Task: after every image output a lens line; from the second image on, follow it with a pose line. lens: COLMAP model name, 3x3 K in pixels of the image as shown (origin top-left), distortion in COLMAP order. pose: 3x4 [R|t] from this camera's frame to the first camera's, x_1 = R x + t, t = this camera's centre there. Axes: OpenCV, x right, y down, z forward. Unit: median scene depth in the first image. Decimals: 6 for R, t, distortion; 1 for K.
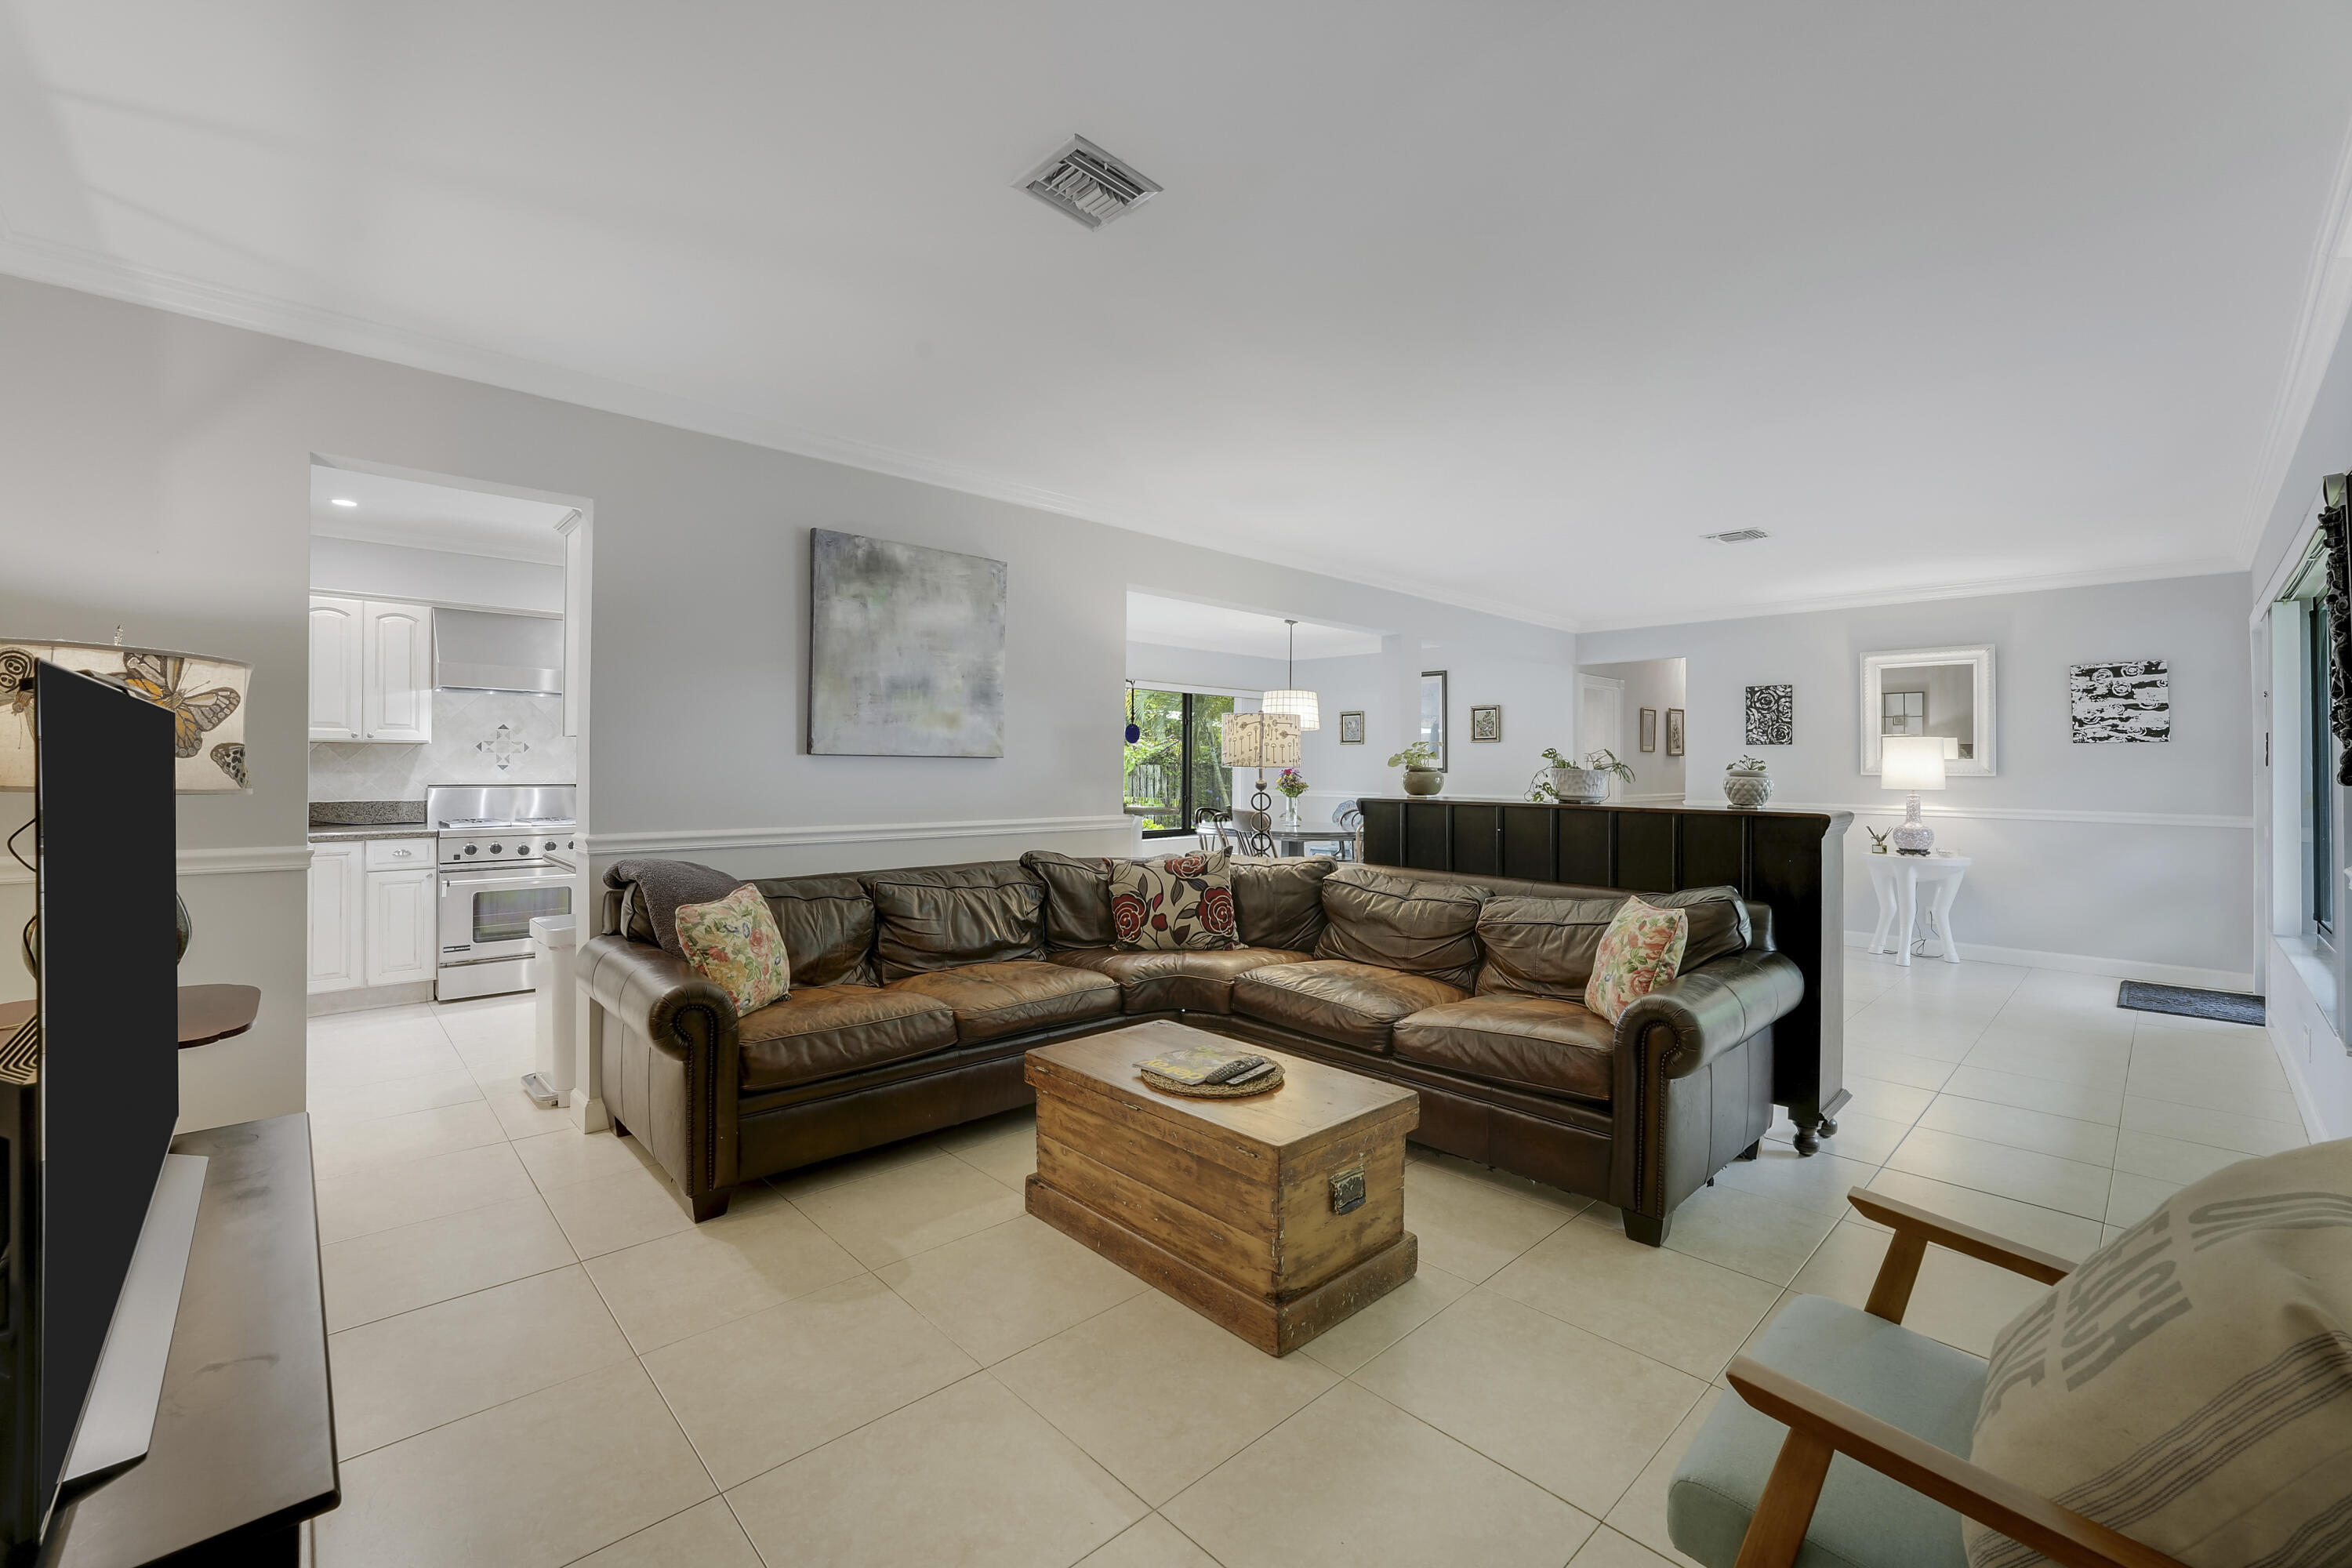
lens RADIAL K [[956.9, 0, 1185.6], [0, 956.9, 768.6], [0, 0, 1]] dist [-0.029488, 0.001313]
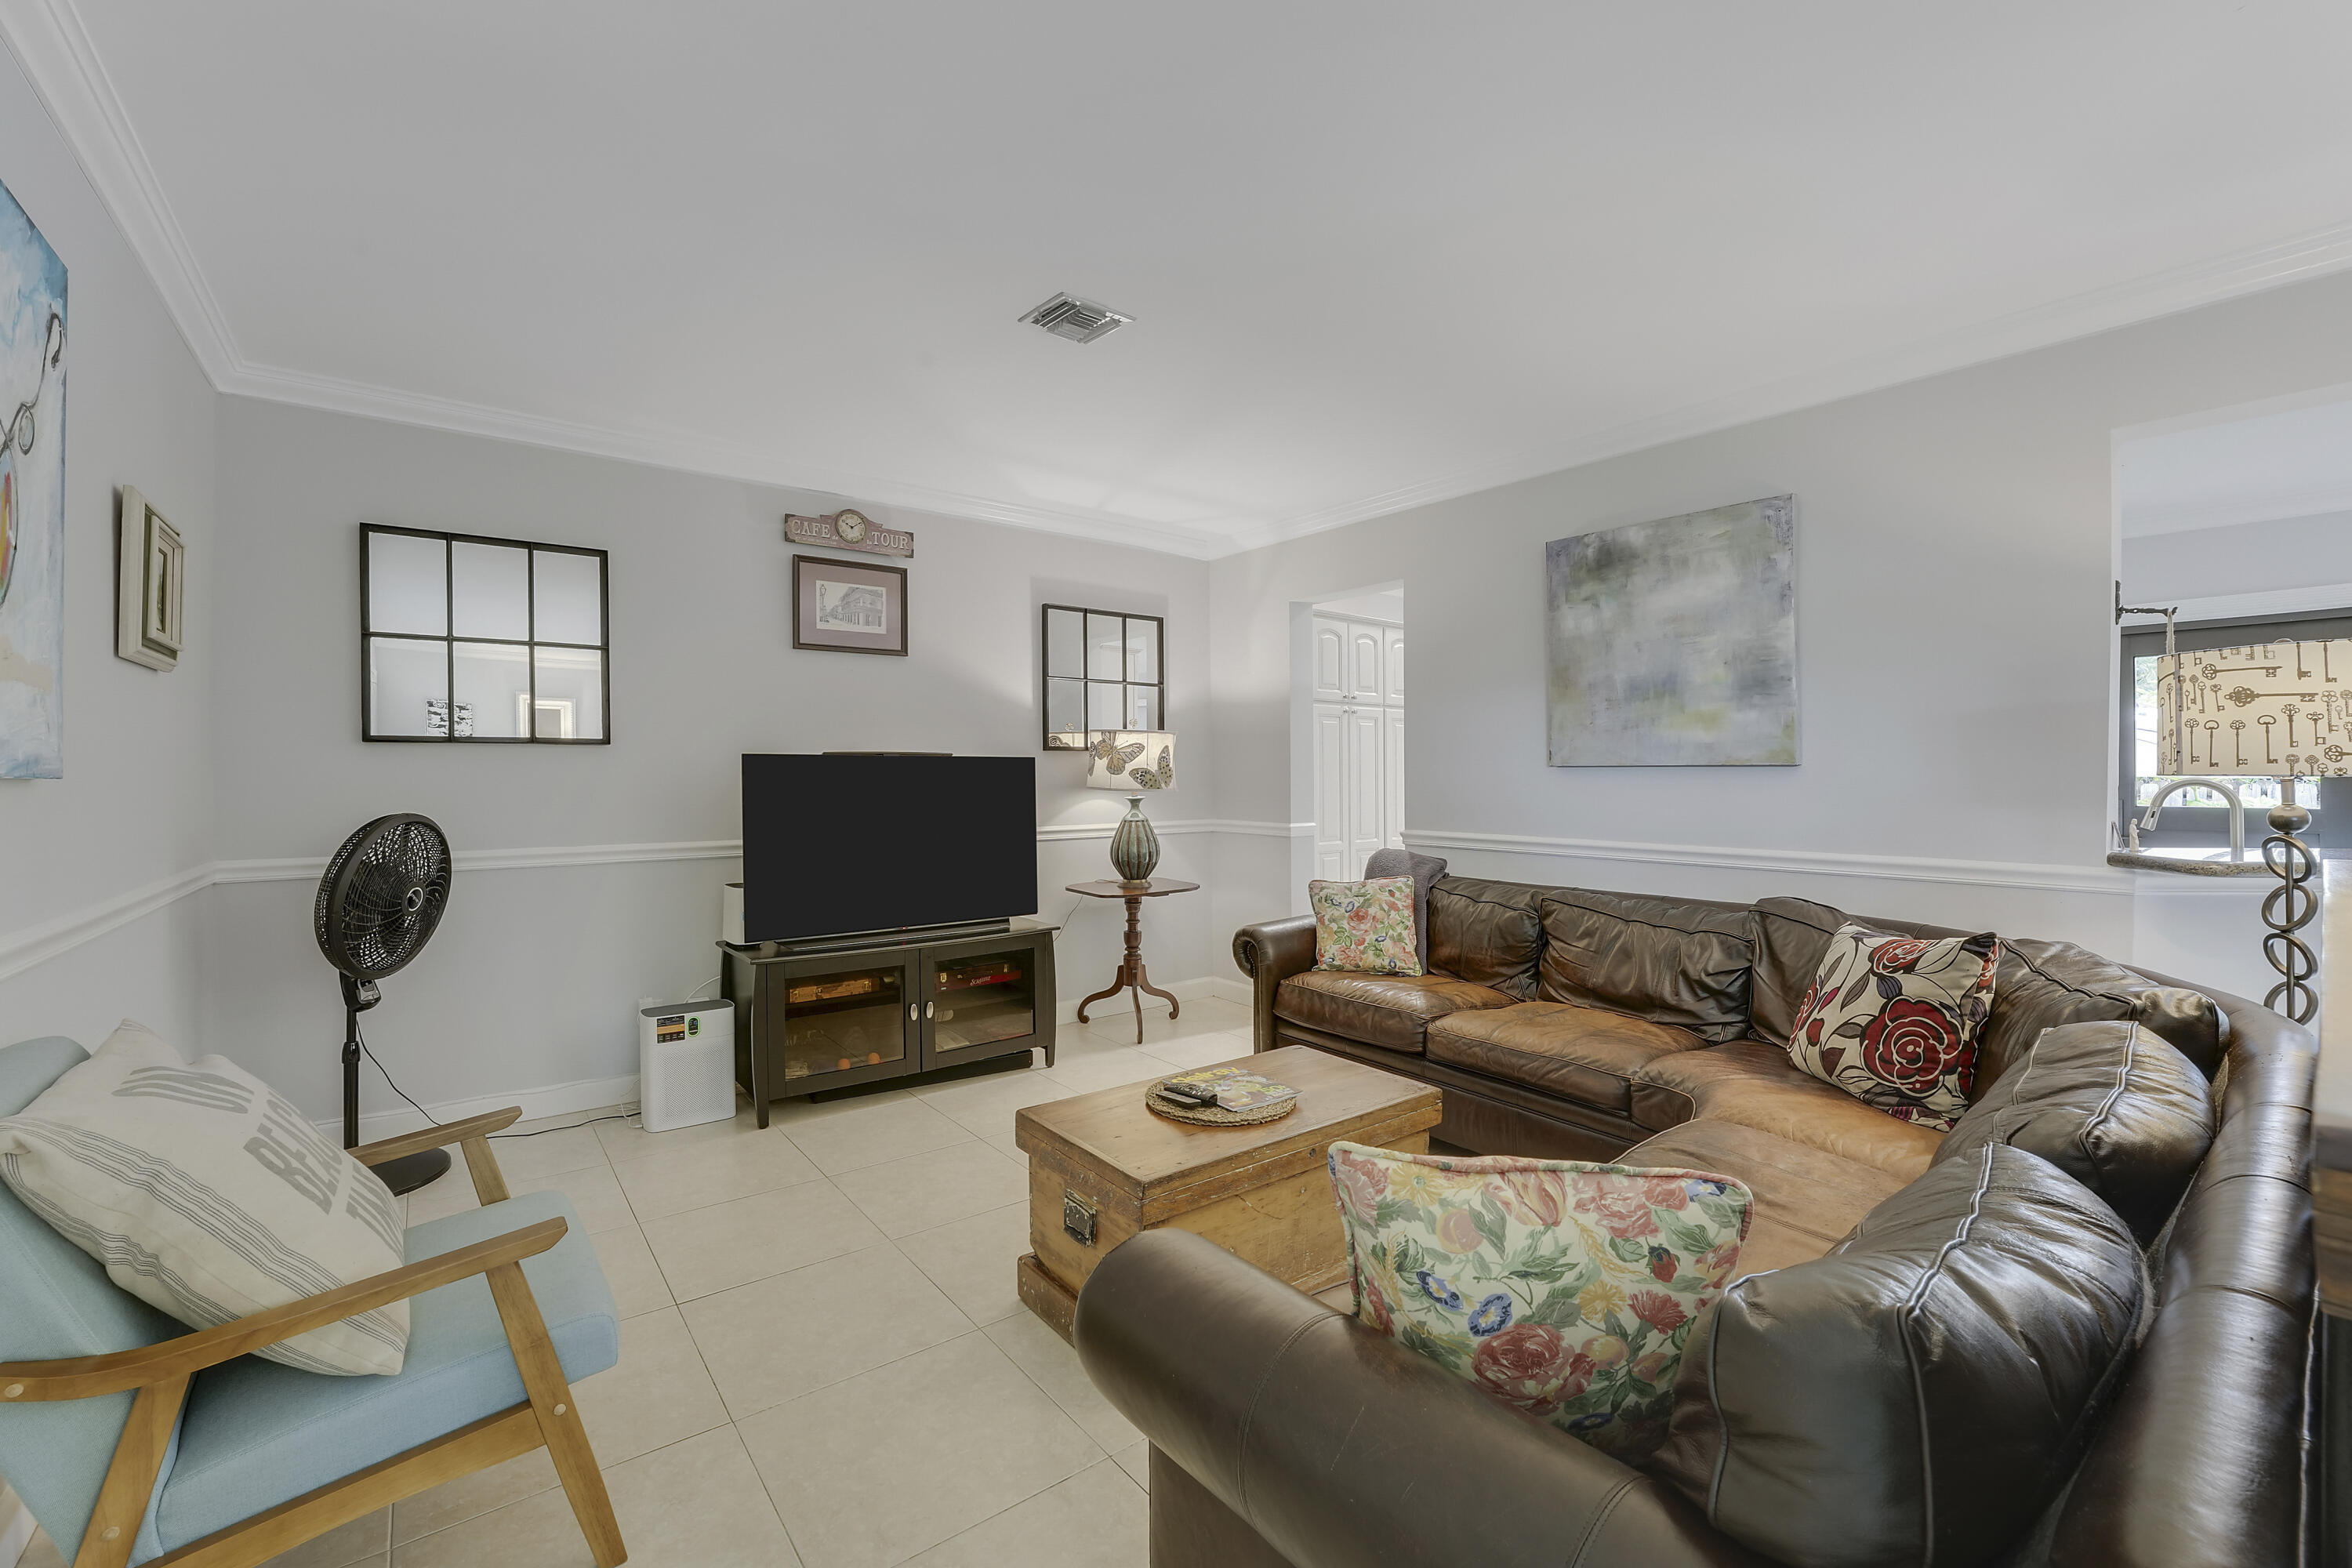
lens RADIAL K [[974.9, 0, 1180.2], [0, 974.9, 789.3], [0, 0, 1]] dist [-0.025493, 0.001690]
pose [[-0.099218, 0.002119, -0.995063, 0.519363], [-0.005394, 0.999982, 0.002667, 0.006439], [0.995051, 0.005632, -0.099204, 0.551380]]
